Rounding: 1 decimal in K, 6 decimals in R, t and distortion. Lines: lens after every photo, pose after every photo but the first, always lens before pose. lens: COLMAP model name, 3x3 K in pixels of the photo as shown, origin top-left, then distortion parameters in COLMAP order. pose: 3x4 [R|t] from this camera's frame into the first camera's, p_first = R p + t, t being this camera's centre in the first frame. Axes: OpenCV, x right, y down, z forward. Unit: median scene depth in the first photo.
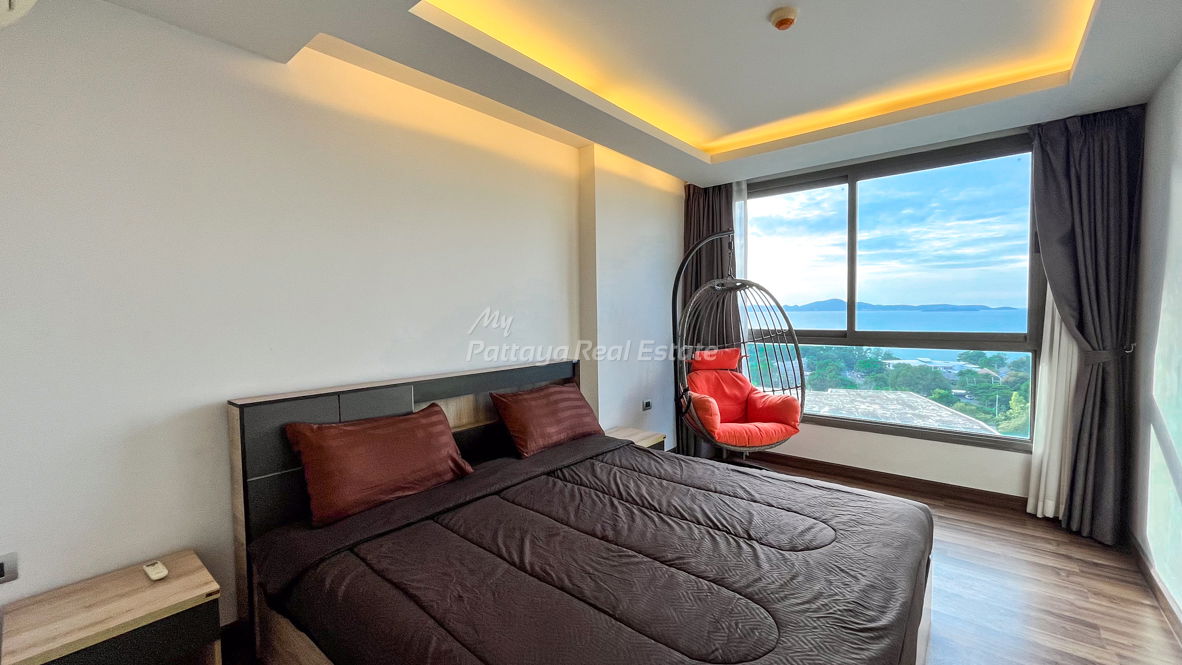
lens RADIAL K [[482.2, 0, 584.9], [0, 482.2, 332.1], [0, 0, 1]] dist [-0.000368, 0.000531]
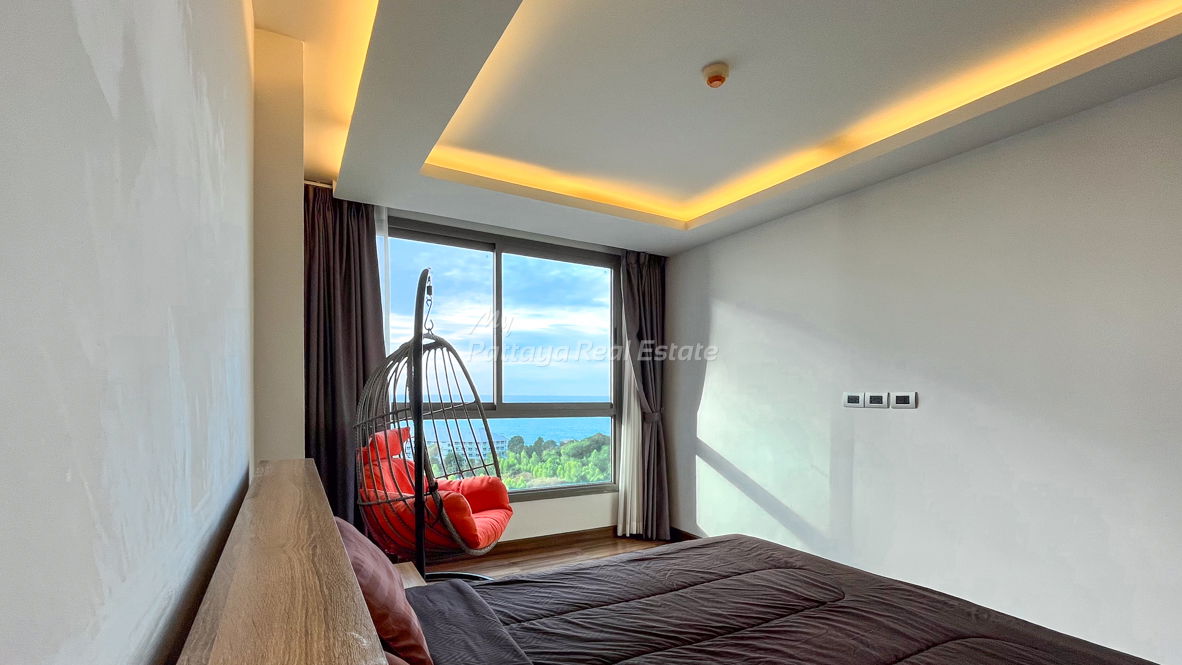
lens RADIAL K [[482.2, 0, 650.2], [0, 482.2, 396.4], [0, 0, 1]] dist [-0.000368, 0.000531]
pose [[0.350049, 0.001977, 0.936729, -0.292733], [0.031852, 0.999394, -0.014012, 0.008746], [-0.936190, 0.034742, 0.349774, 0.420197]]
